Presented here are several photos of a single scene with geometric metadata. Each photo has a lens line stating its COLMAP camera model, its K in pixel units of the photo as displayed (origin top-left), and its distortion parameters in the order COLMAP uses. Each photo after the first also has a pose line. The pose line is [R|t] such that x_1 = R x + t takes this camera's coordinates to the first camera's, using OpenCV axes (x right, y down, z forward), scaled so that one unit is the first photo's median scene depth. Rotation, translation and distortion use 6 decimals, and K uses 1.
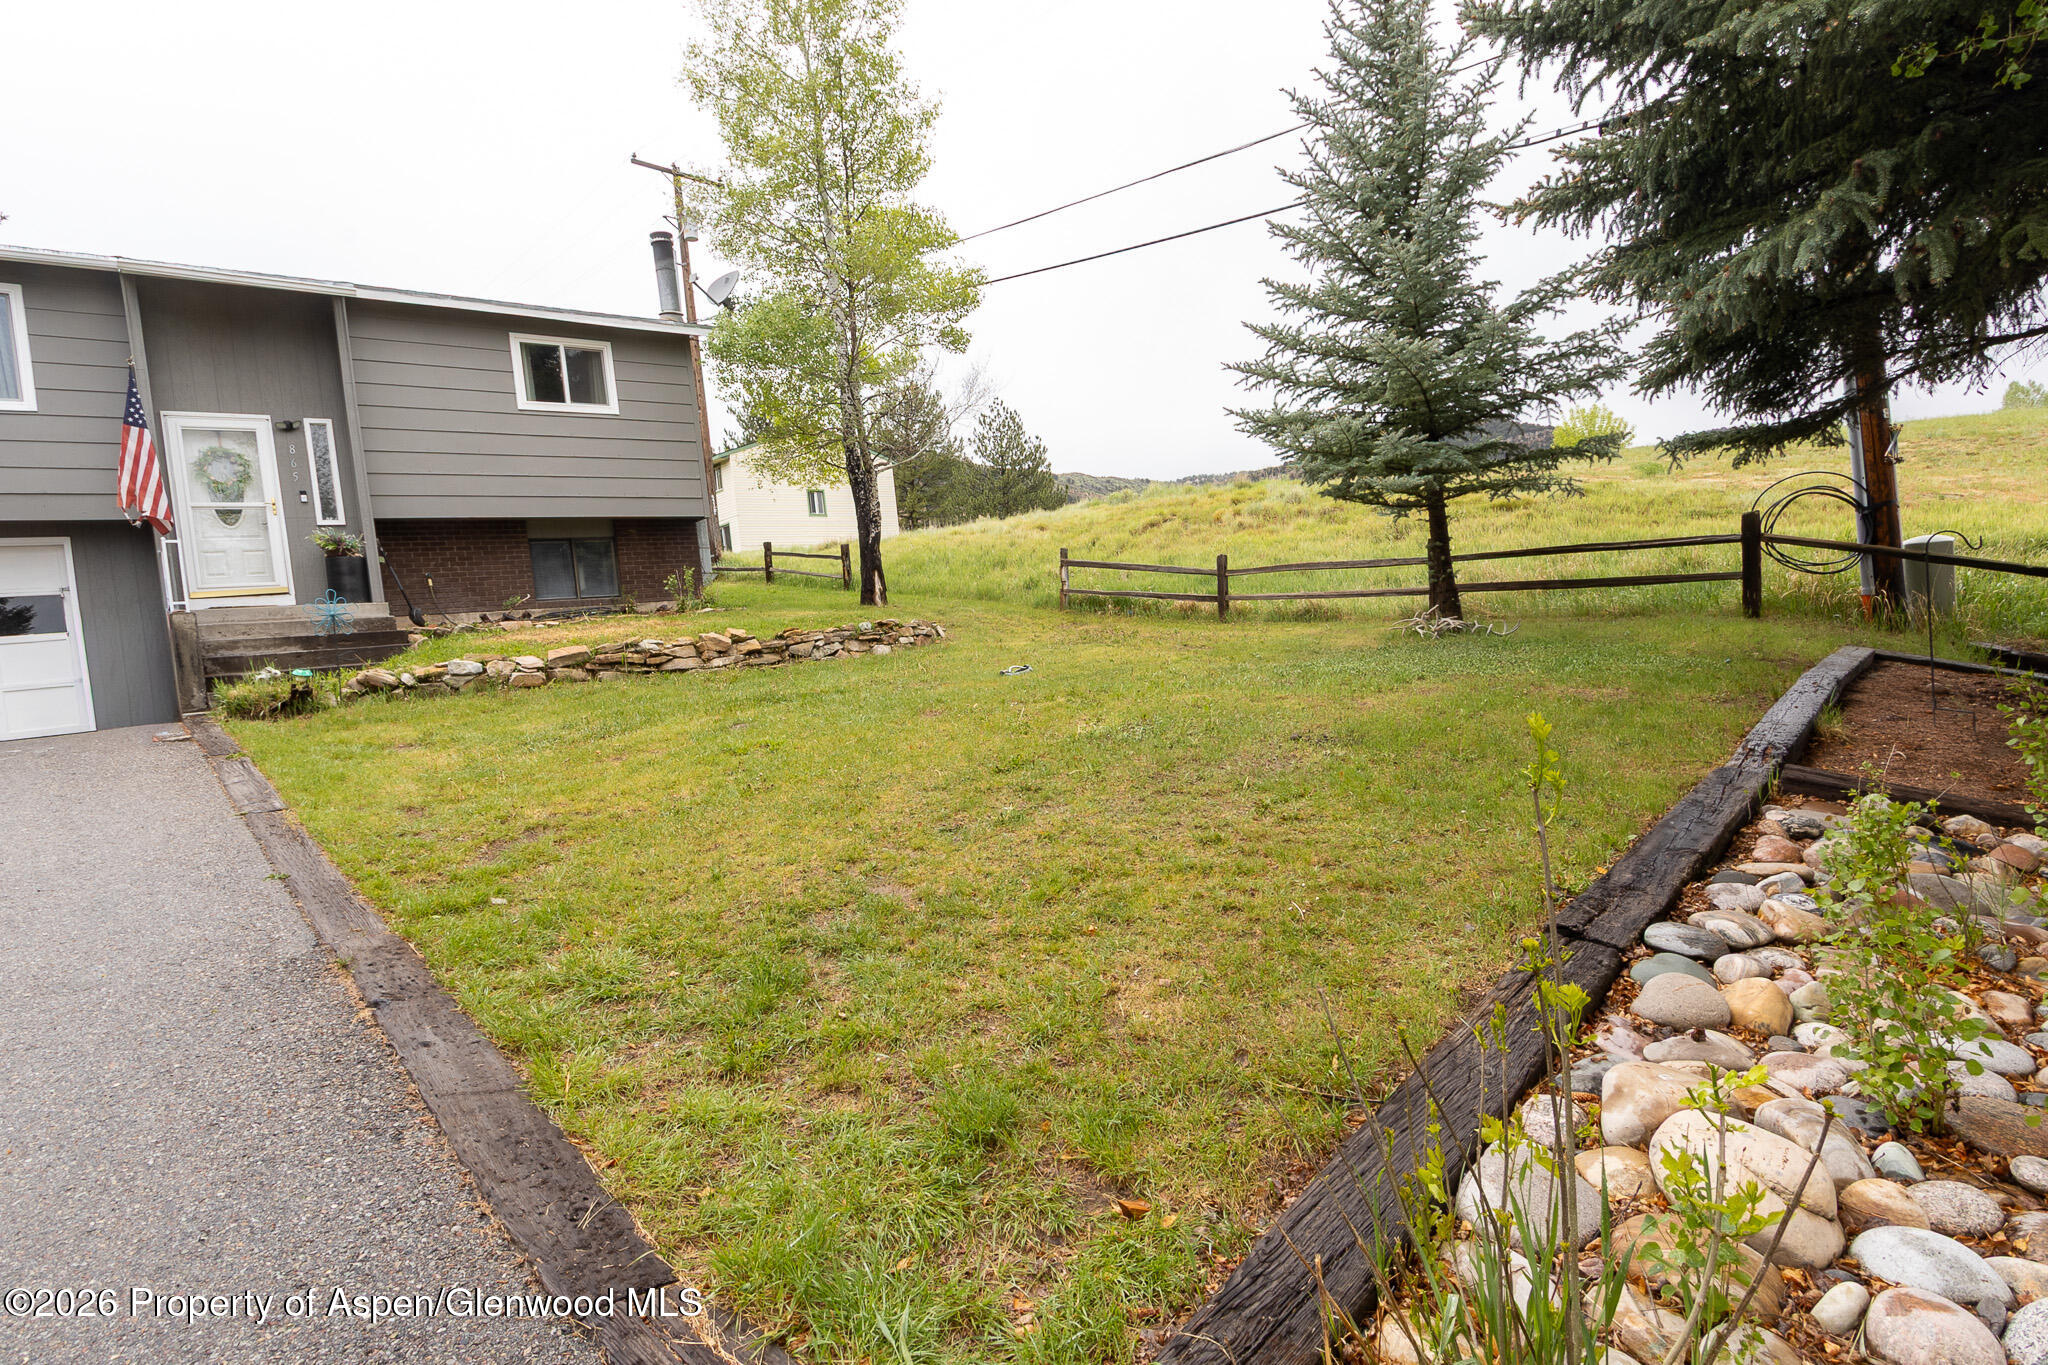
lens RADIAL K [[1048.1, 0, 1024.0], [0, 1048.1, 682.5], [0, 0, 1]] dist [0.000676, -0.000753]
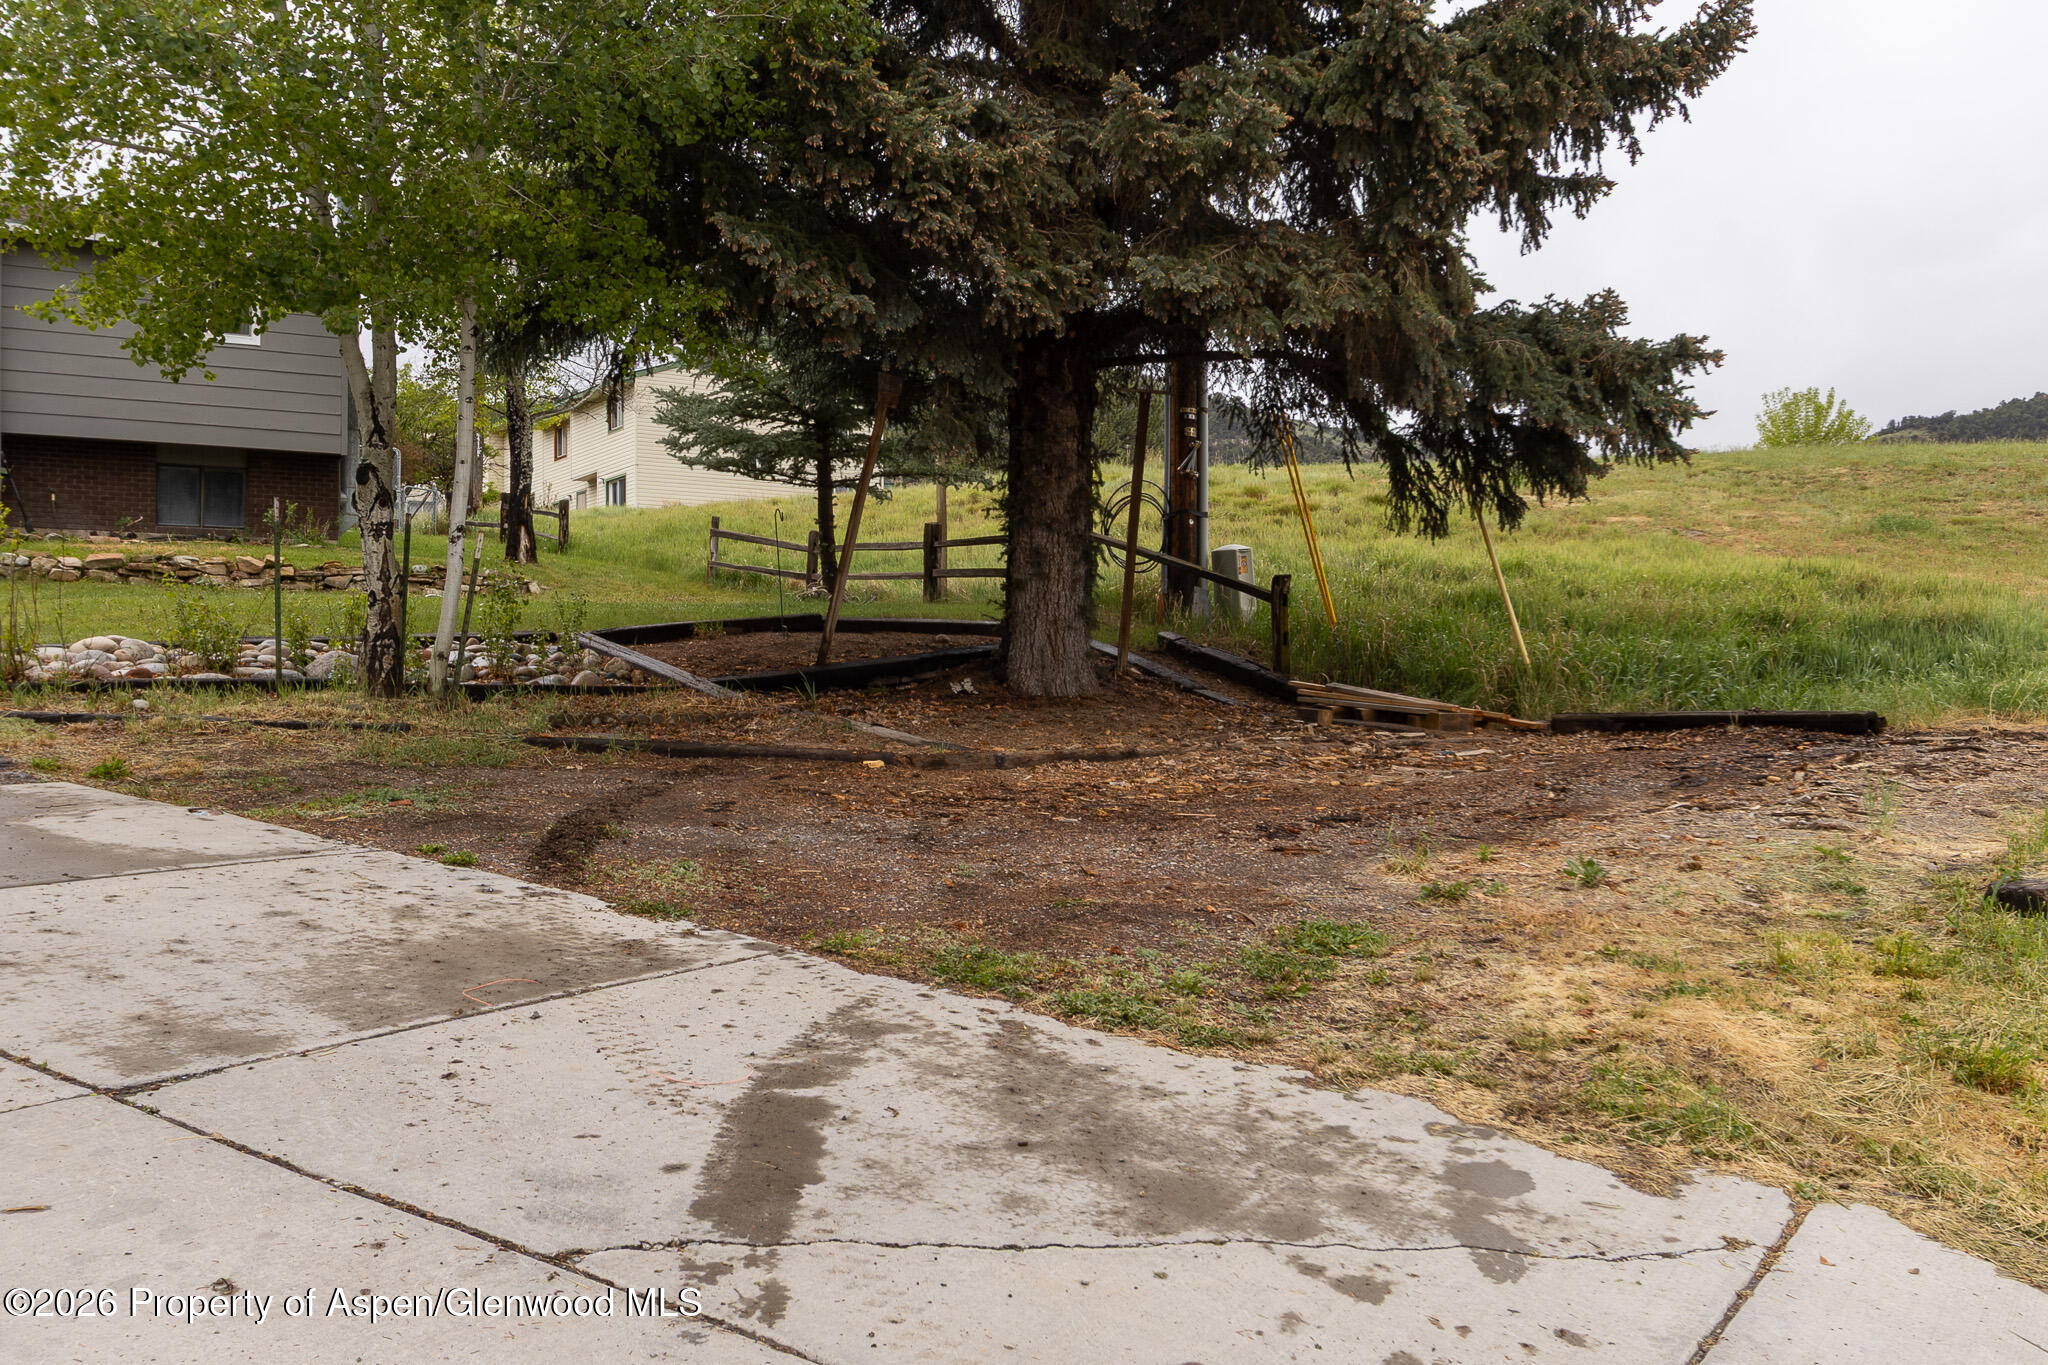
lens RADIAL K [[1913.5, 0, 1023.0], [0, 1913.5, 661.1], [0, 0, 1]] dist [0.010686, 0.000008]
pose [[0.982670, 0.087531, -0.163394, 0.782100], [-0.099010, 0.993060, -0.063475, 0.101490], [0.156704, 0.078553, 0.984517, -0.785430]]
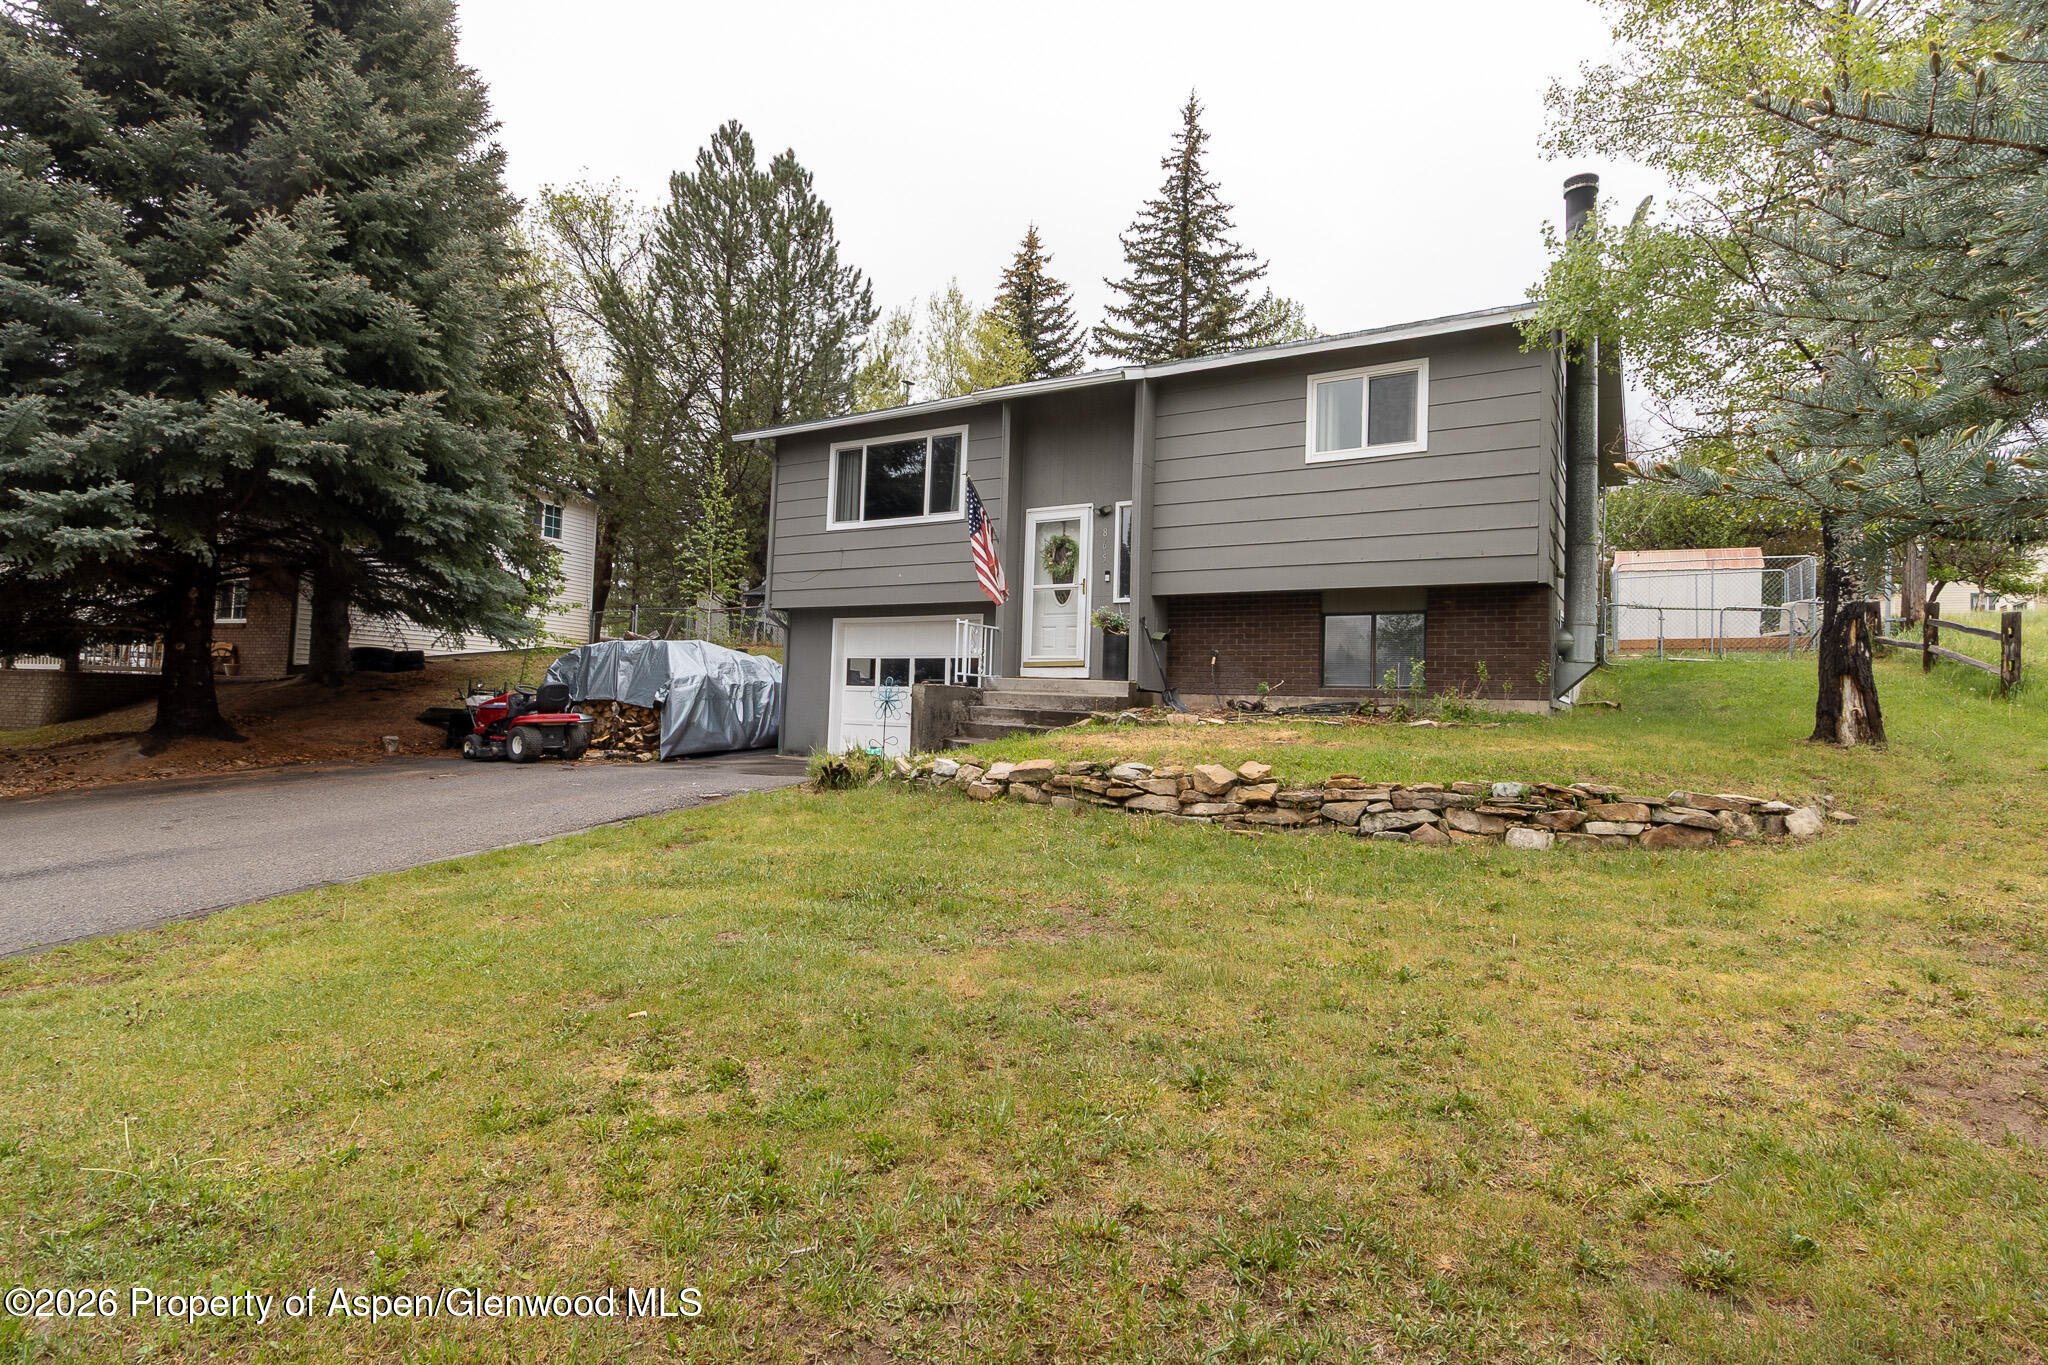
lens RADIAL K [[1048.1, 0, 1024.0], [0, 1048.1, 682.5], [0, 0, 1]] dist [0.000676, -0.000753]
pose [[0.313553, 0.079839, -0.946208, 0.306062], [-0.107230, 0.993062, 0.048259, -0.115395], [0.943497, 0.086330, 0.319939, 0.603986]]
